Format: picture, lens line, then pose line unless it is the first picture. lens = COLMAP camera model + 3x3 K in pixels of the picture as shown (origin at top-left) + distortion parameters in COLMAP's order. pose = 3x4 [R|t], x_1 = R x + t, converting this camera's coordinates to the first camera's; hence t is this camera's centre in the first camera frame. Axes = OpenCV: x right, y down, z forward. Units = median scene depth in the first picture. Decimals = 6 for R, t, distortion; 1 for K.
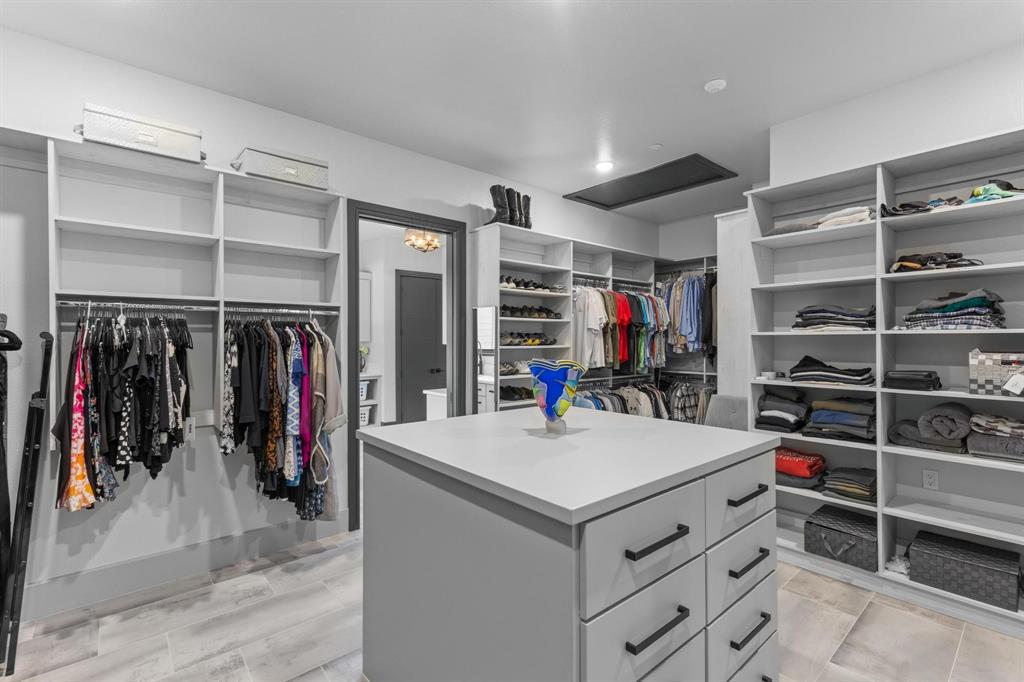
lens RADIAL K [[463.9, 0, 515.5], [0, 463.9, 337.8], [0, 0, 1]] dist [0.002681, -0.000623]
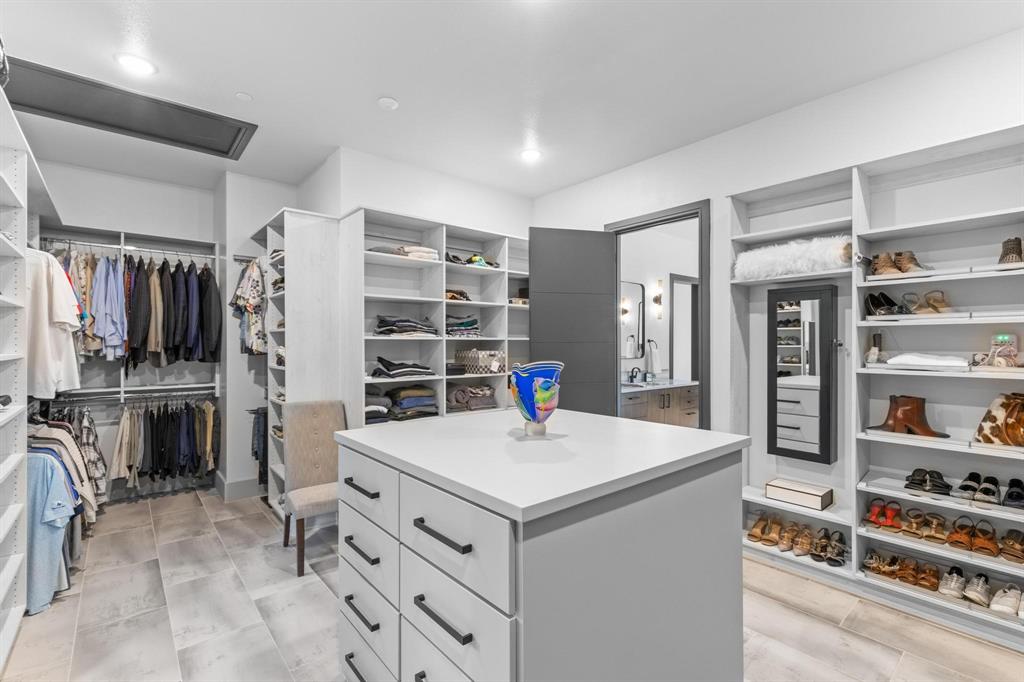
lens RADIAL K [[463.9, 0, 516.6], [0, 463.9, 345.0], [0, 0, 1]] dist [0.002681, -0.000623]
pose [[-0.010328, -0.003186, 0.999942, -0.701268], [-0.003257, 0.999990, 0.003153, 0.003875], [-0.999941, -0.003224, -0.010338, 0.795399]]
